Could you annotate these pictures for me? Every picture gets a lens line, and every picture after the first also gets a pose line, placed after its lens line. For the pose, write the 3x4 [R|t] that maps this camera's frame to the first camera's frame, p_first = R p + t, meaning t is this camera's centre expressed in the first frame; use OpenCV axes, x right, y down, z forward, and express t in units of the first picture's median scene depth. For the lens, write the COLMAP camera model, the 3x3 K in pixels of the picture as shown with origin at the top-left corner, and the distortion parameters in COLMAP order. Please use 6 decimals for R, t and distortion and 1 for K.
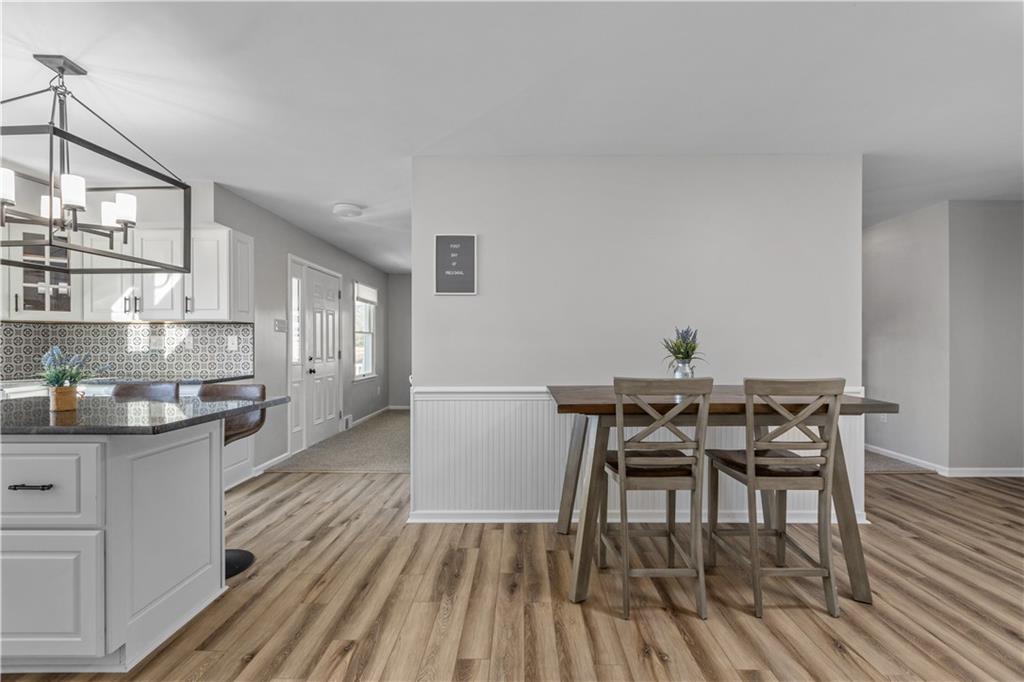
lens RADIAL K [[463.5, 0, 522.3], [0, 463.5, 345.8], [0, 0, 1]] dist [0.000966, 0.000048]
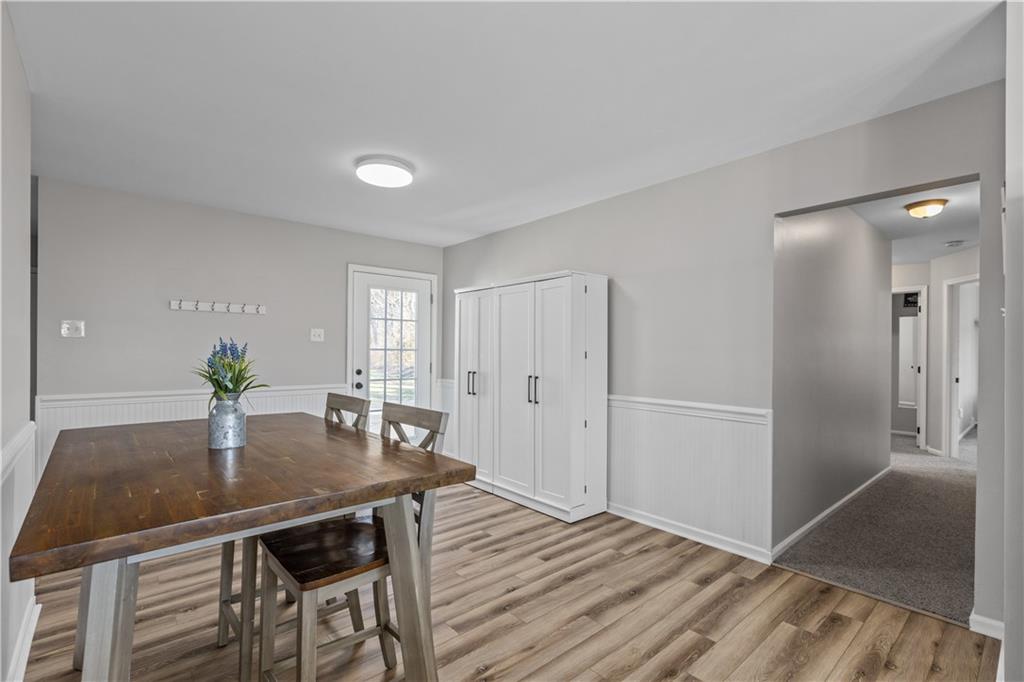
lens RADIAL K [[463.5, 0, 522.3], [0, 463.5, 345.8], [0, 0, 1]] dist [0.000966, 0.000048]
pose [[-0.668081, 0.004189, 0.744077, -0.424271], [-0.003231, 0.999958, -0.008531, -0.029717], [-0.744082, -0.008104, -0.668039, 1.321247]]
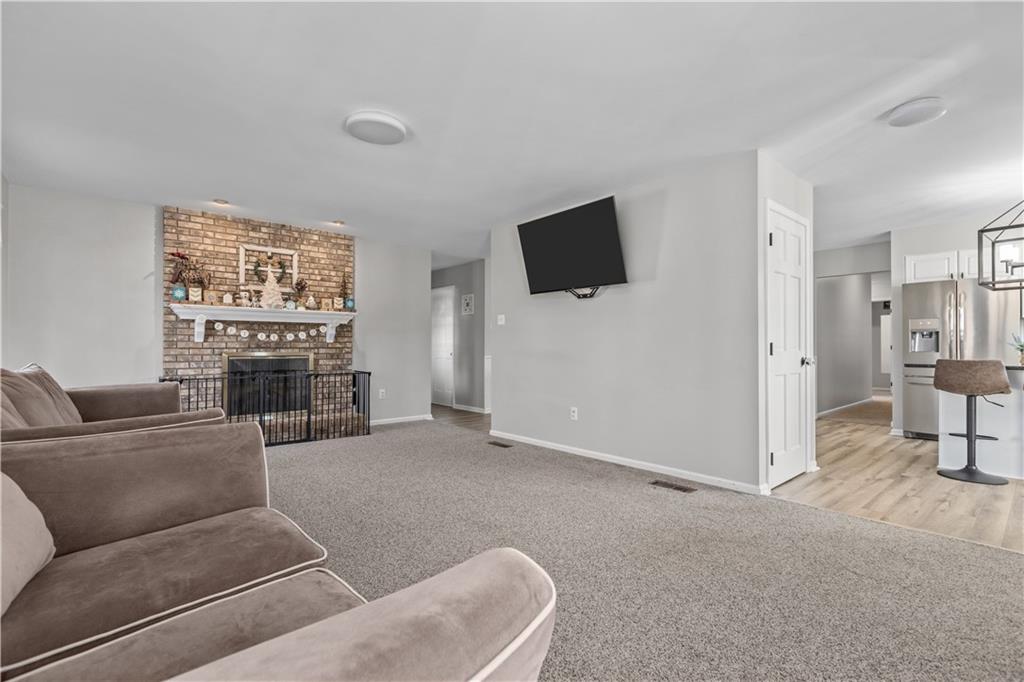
lens RADIAL K [[463.5, 0, 522.3], [0, 463.5, 345.8], [0, 0, 1]] dist [0.000966, 0.000048]
pose [[-0.666292, 0.001444, 0.745689, -0.936140], [0.002987, 0.999995, 0.000732, 0.050392], [-0.745685, 0.002715, -0.666293, 3.495026]]
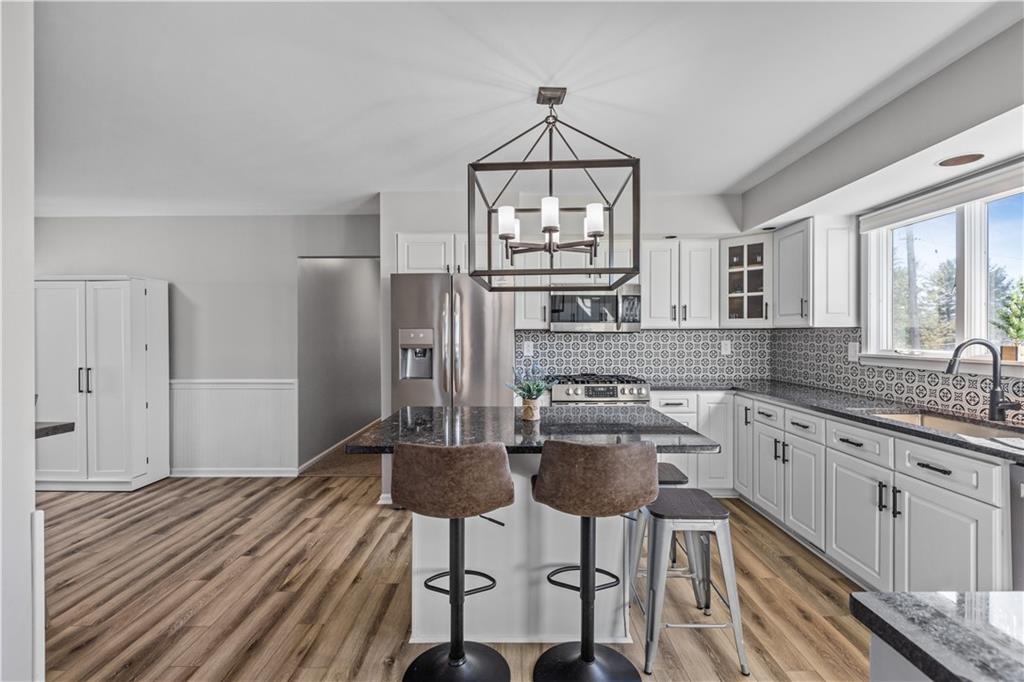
lens RADIAL K [[452.9, 0, 511.0], [0, 452.9, 337.5], [0, 0, 1]] dist [-0.000881, -0.000672]
pose [[-0.999991, 0.003564, 0.002159, -0.860129], [0.003582, 0.999958, 0.008482, -0.061856], [-0.002129, 0.008490, -0.999962, 1.915791]]
